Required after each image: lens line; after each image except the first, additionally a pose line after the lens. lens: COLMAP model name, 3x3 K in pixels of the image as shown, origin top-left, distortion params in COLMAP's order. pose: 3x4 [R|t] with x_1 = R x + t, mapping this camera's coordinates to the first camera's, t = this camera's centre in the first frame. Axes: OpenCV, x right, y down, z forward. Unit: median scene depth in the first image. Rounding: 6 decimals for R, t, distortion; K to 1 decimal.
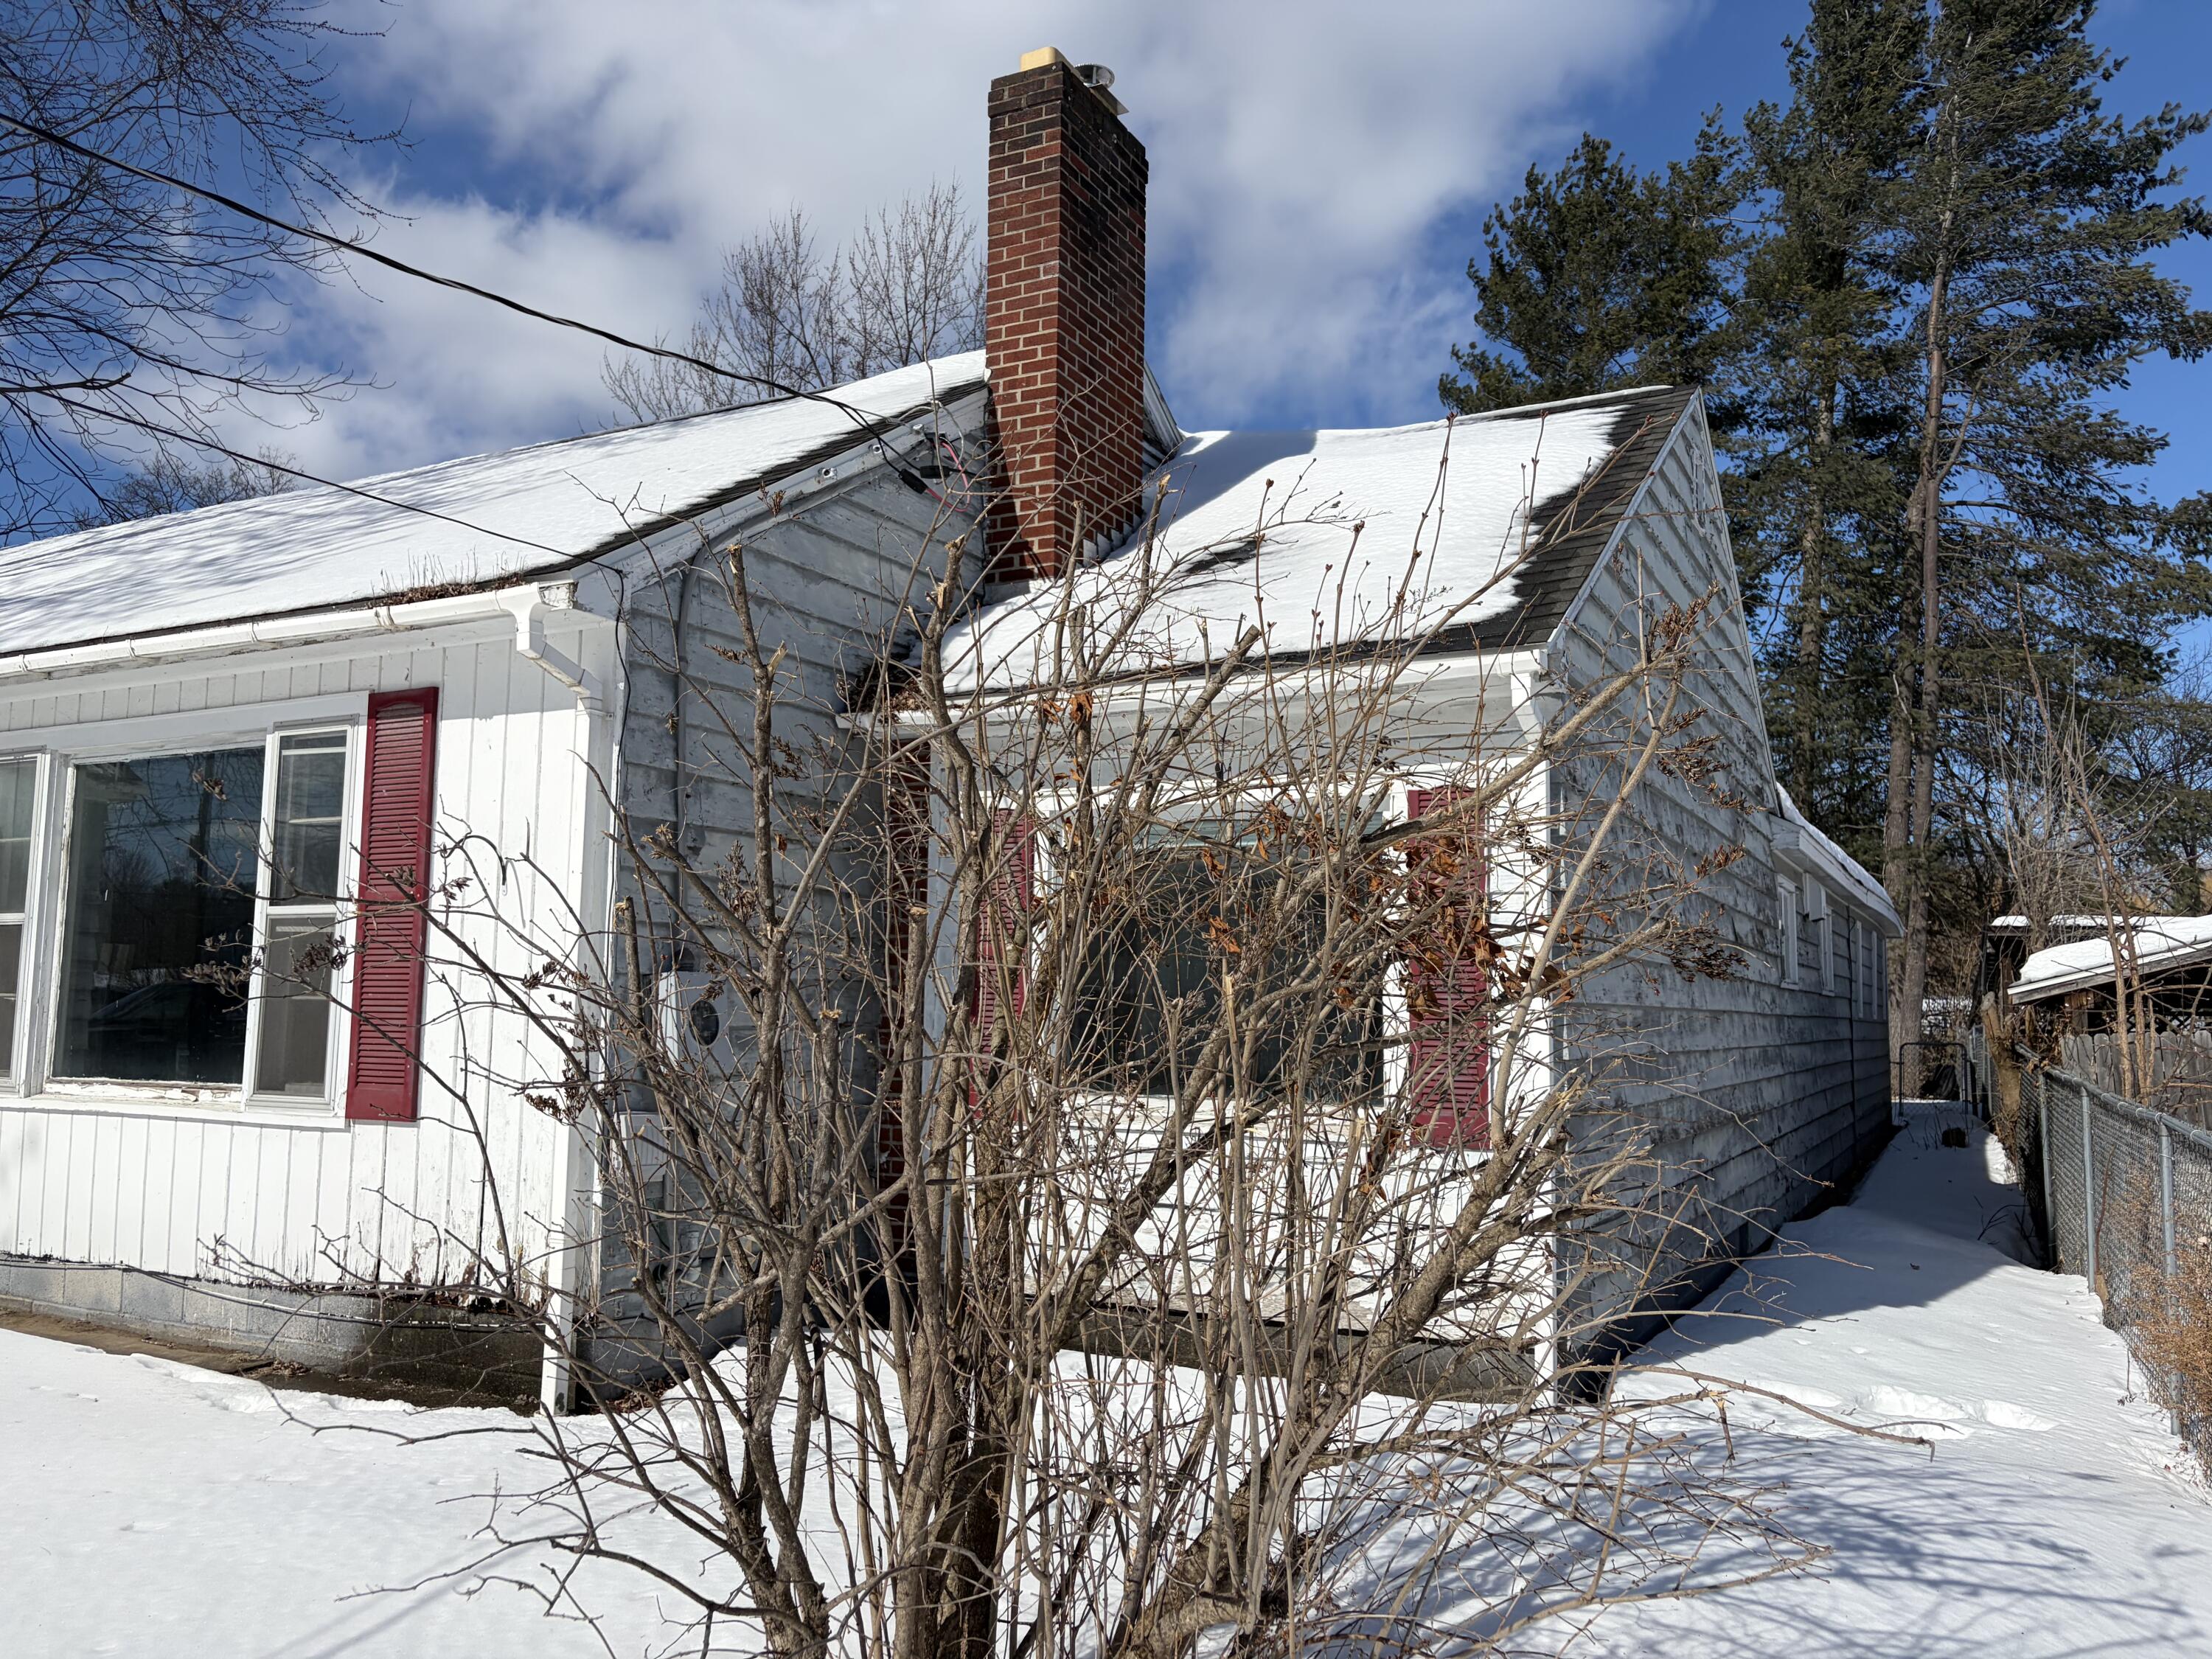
lens RADIAL K [[1641.9, 0, 1106.0], [0, 1641.9, 829.5], [0, 0, 1]] dist [0.066360, -0.067171]
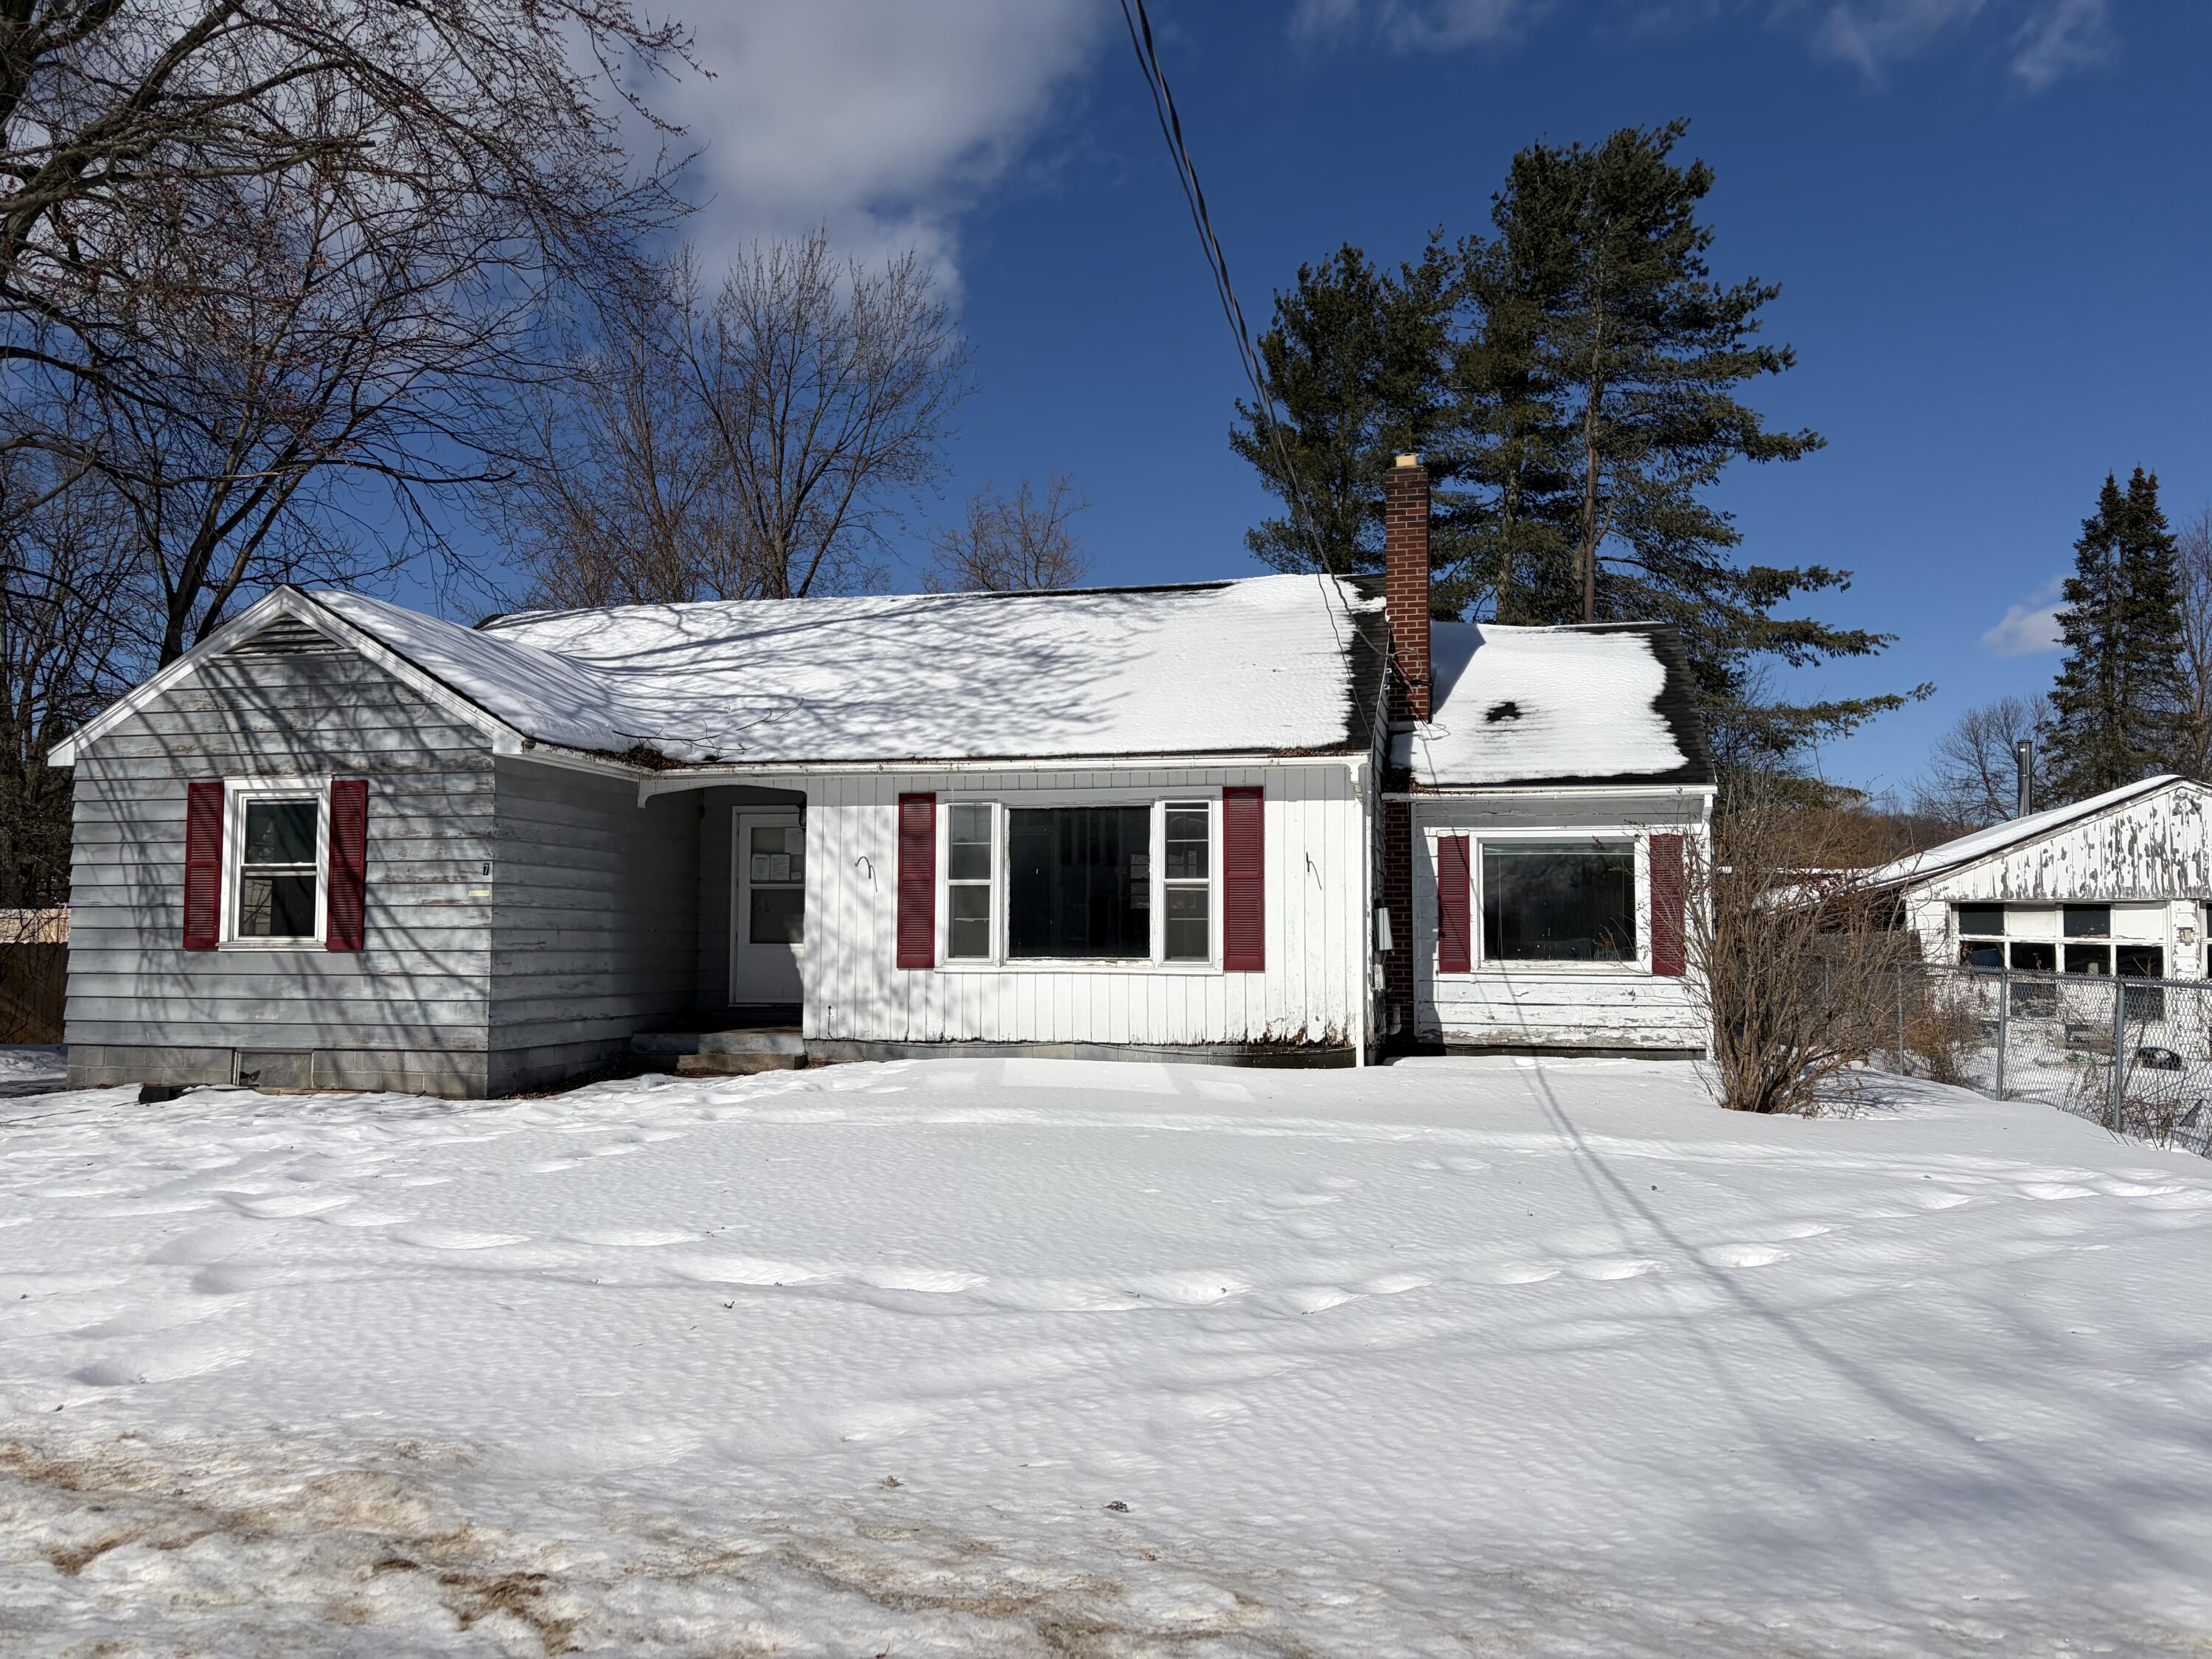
lens RADIAL K [[1641.9, 0, 1106.0], [0, 1641.9, 829.5], [0, 0, 1]] dist [0.066360, -0.067171]
pose [[0.967520, 0.007255, 0.252691, -1.018243], [-0.019023, 0.998843, 0.044157, -0.104202], [-0.252078, -0.047530, 0.966539, -1.001945]]
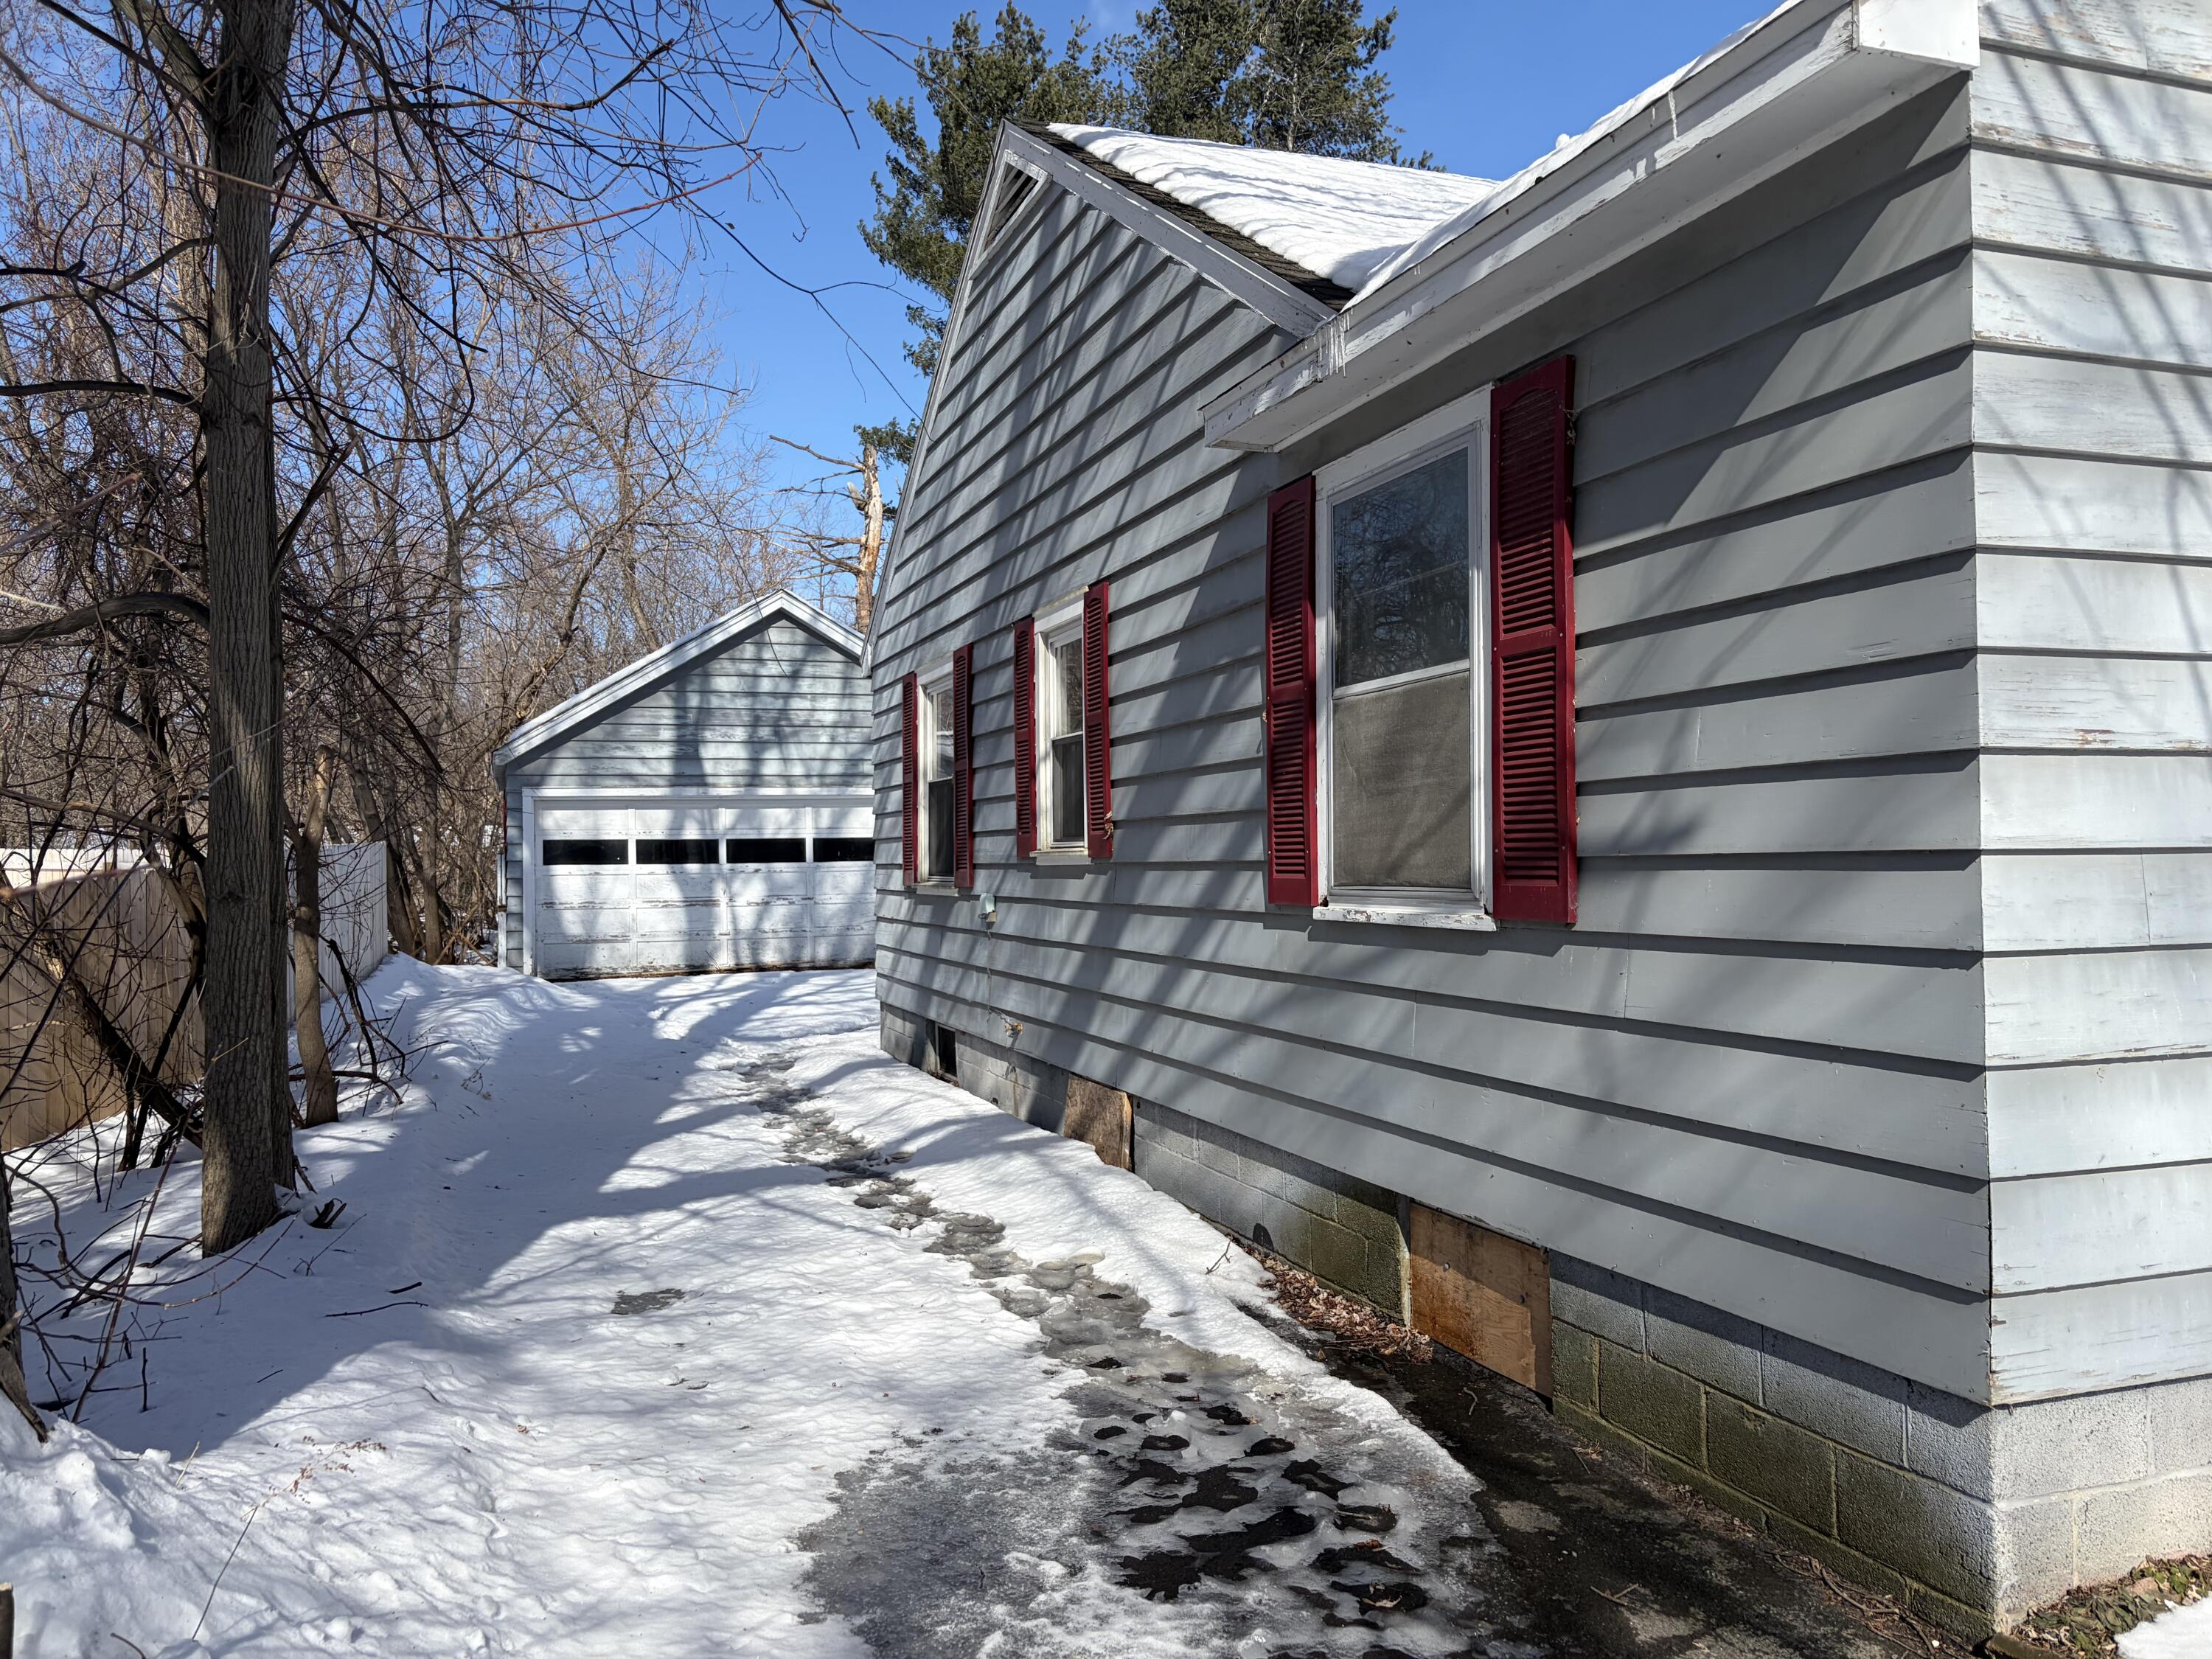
lens RADIAL K [[1641.9, 0, 1106.0], [0, 1641.9, 829.5], [0, 0, 1]] dist [0.066360, -0.067171]
pose [[0.673313, -0.009732, 0.739294, -2.155997], [-0.058004, 0.996136, 0.065940, 0.103214], [-0.737079, -0.087281, 0.670147, 1.098736]]
